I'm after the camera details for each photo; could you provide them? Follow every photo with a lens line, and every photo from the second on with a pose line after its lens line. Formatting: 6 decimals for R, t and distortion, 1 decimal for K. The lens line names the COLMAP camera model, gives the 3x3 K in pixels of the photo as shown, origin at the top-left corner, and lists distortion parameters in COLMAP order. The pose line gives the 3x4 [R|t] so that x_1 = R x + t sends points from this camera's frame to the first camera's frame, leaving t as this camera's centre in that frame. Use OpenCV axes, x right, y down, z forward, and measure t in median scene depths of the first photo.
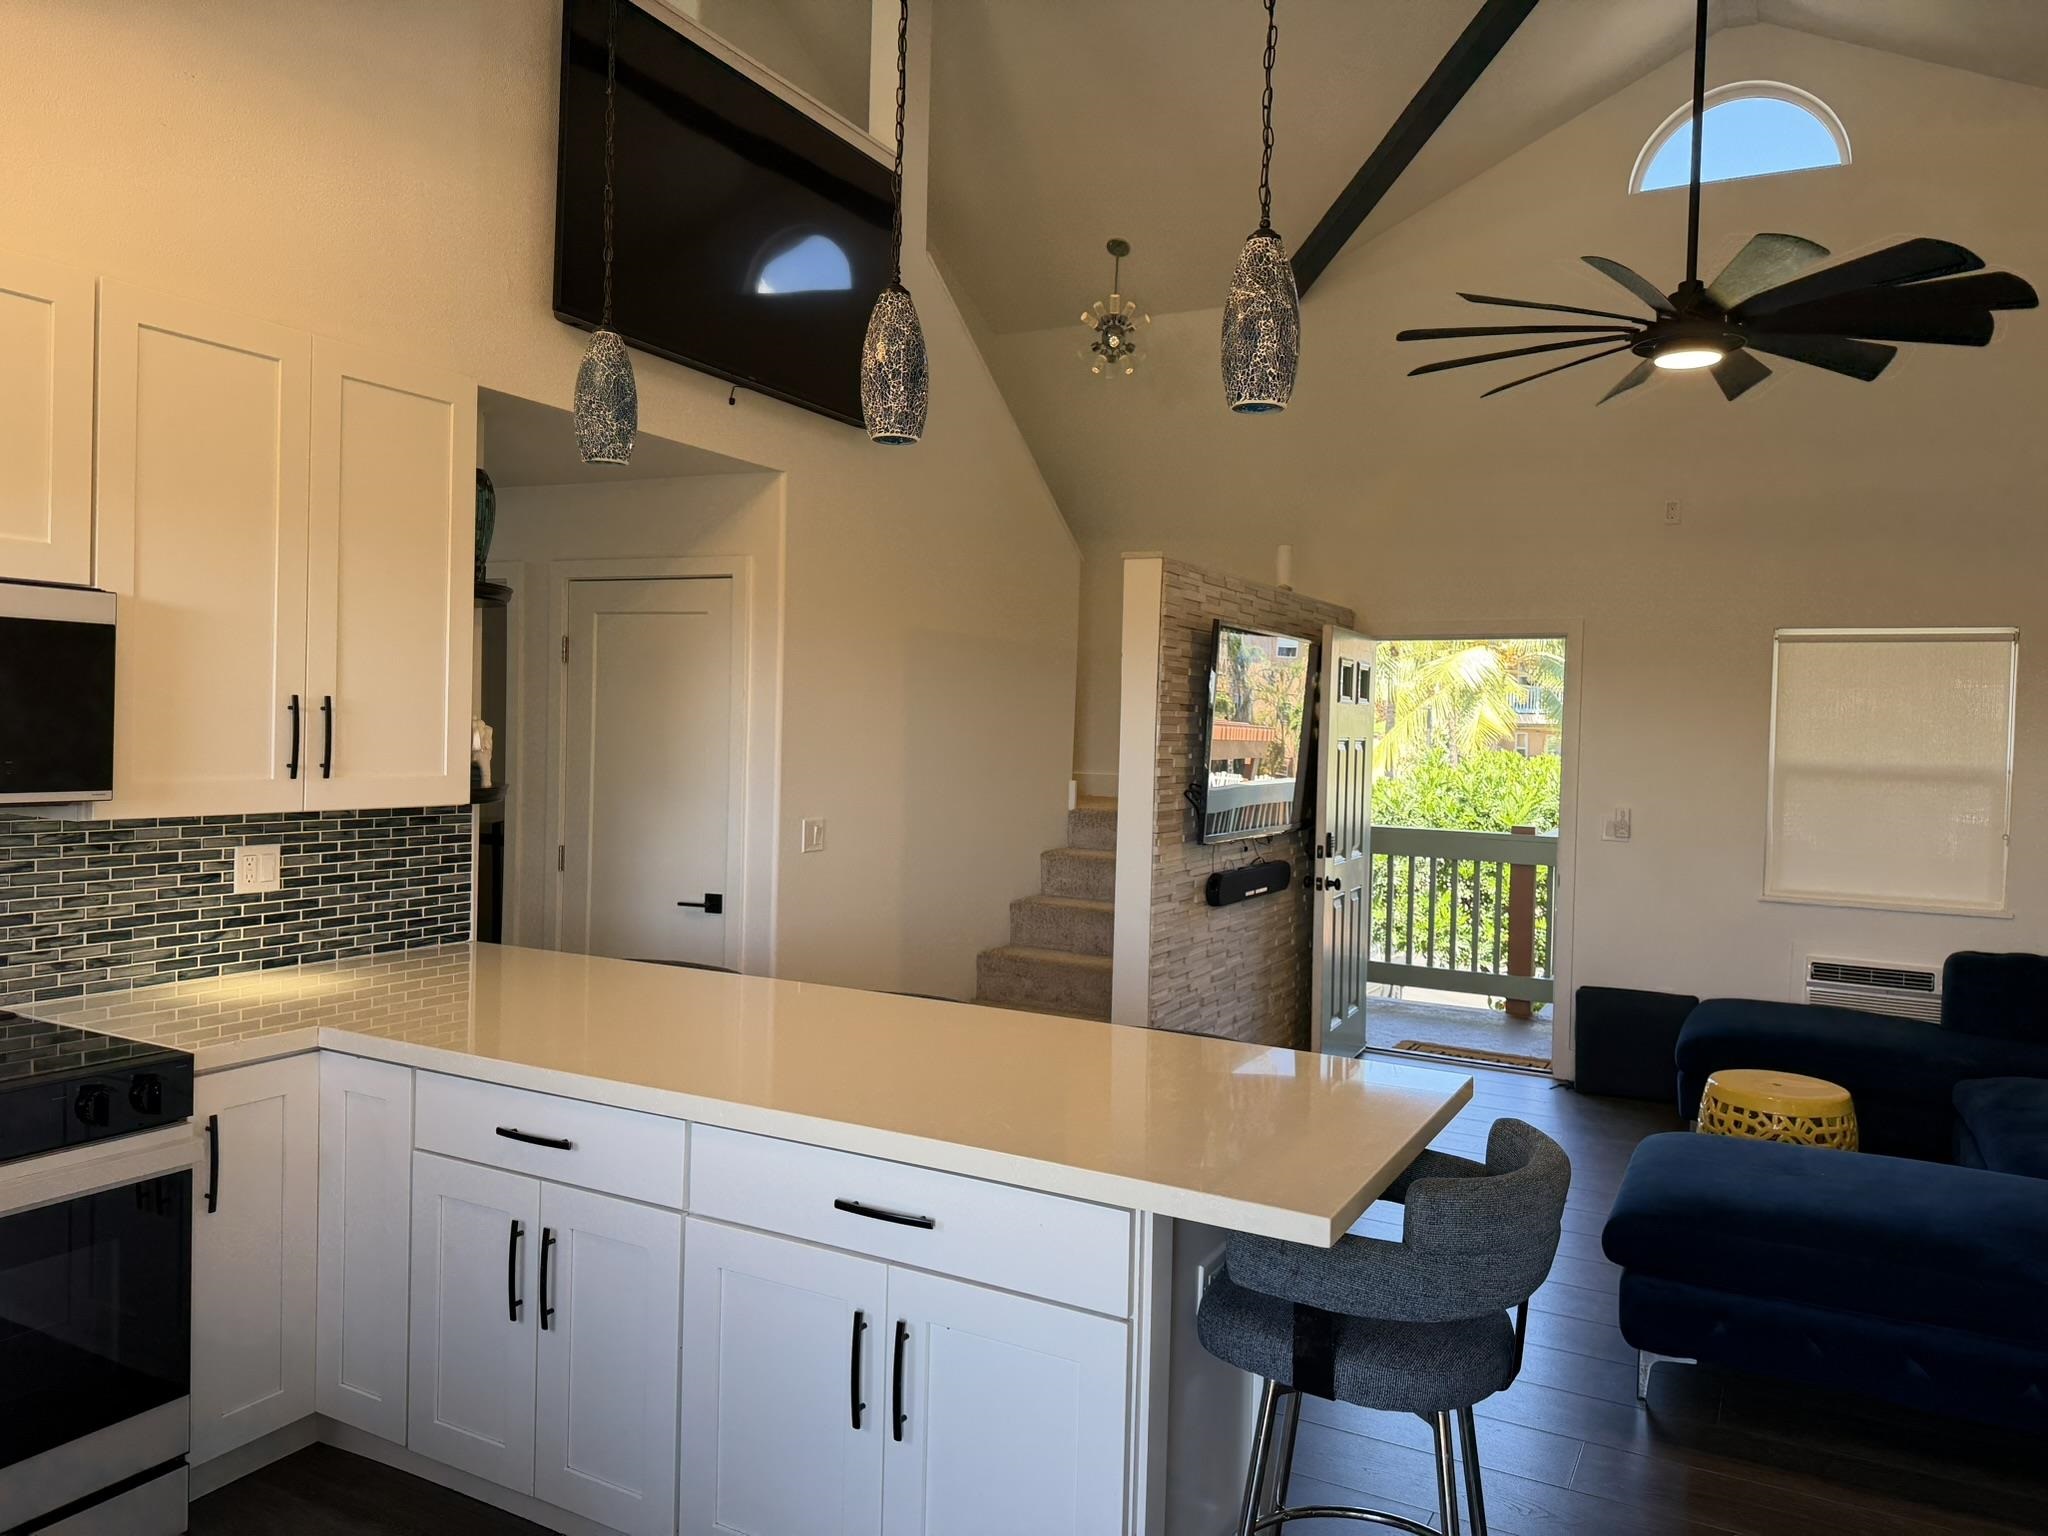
lens RADIAL K [[1441.3, 0, 1026.5], [0, 1441.3, 759.7], [0, 0, 1]] dist [0.109271, -0.141558]
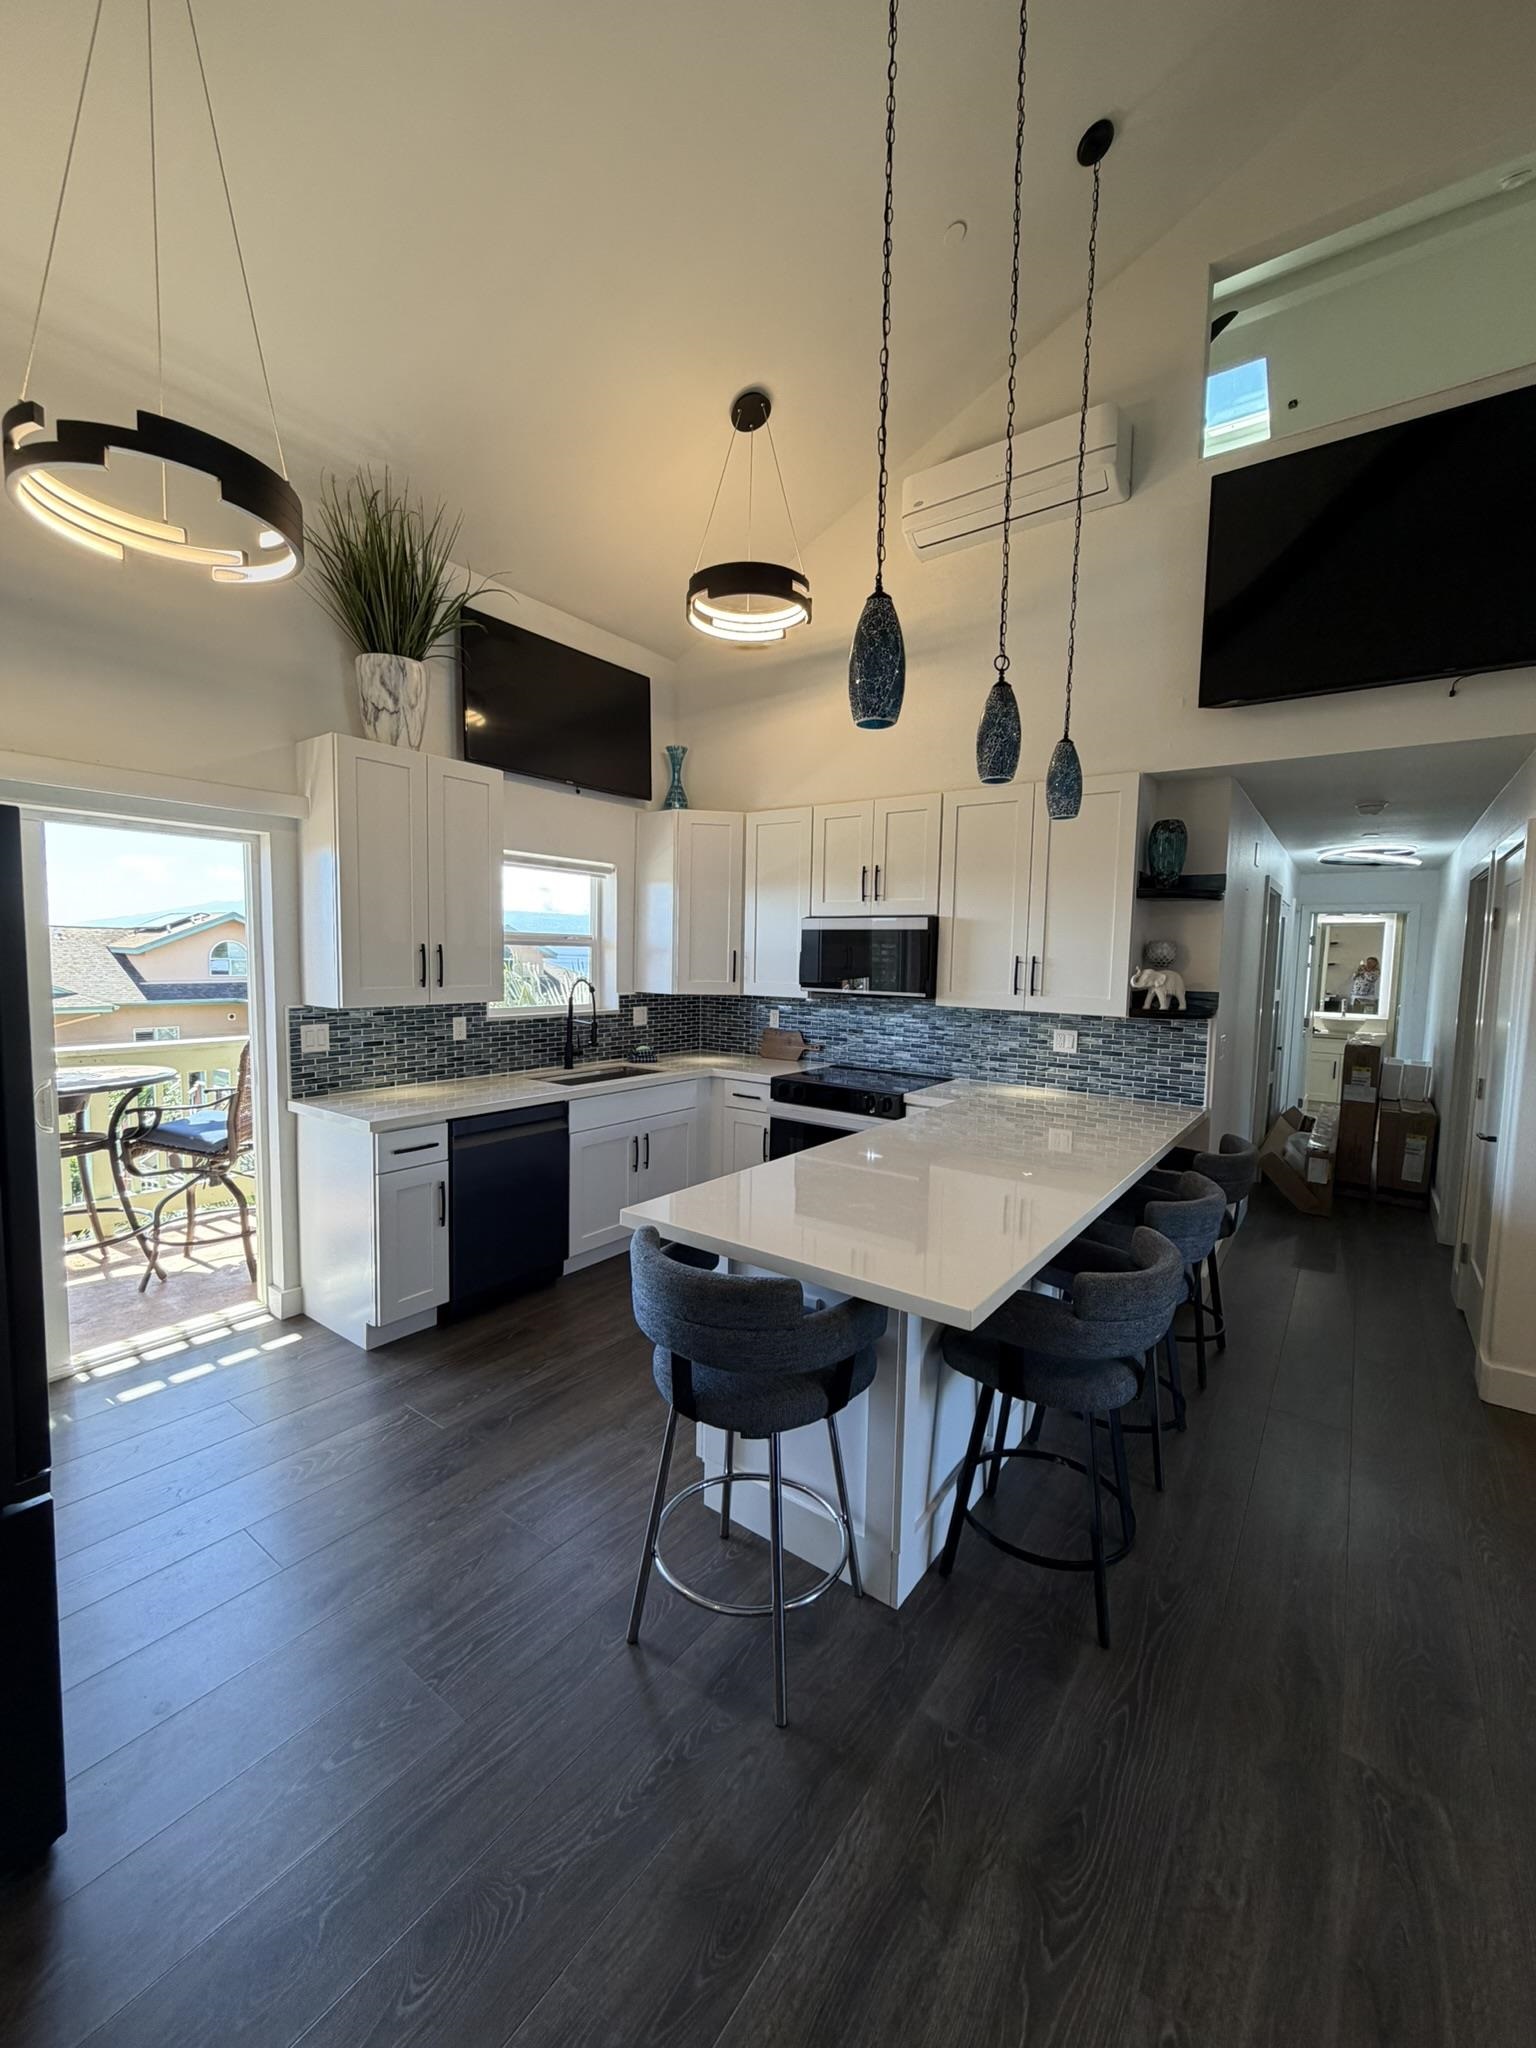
lens RADIAL K [[818.4, 0, 768.8], [0, 818.4, 1018.6], [0, 0, 1]] dist [0.001117, 0.000092]
pose [[-0.136565, 0.050420, -0.989347, 0.591862], [-0.046974, 0.997251, 0.057307, -0.003555], [0.989517, 0.054300, -0.133821, 0.646286]]
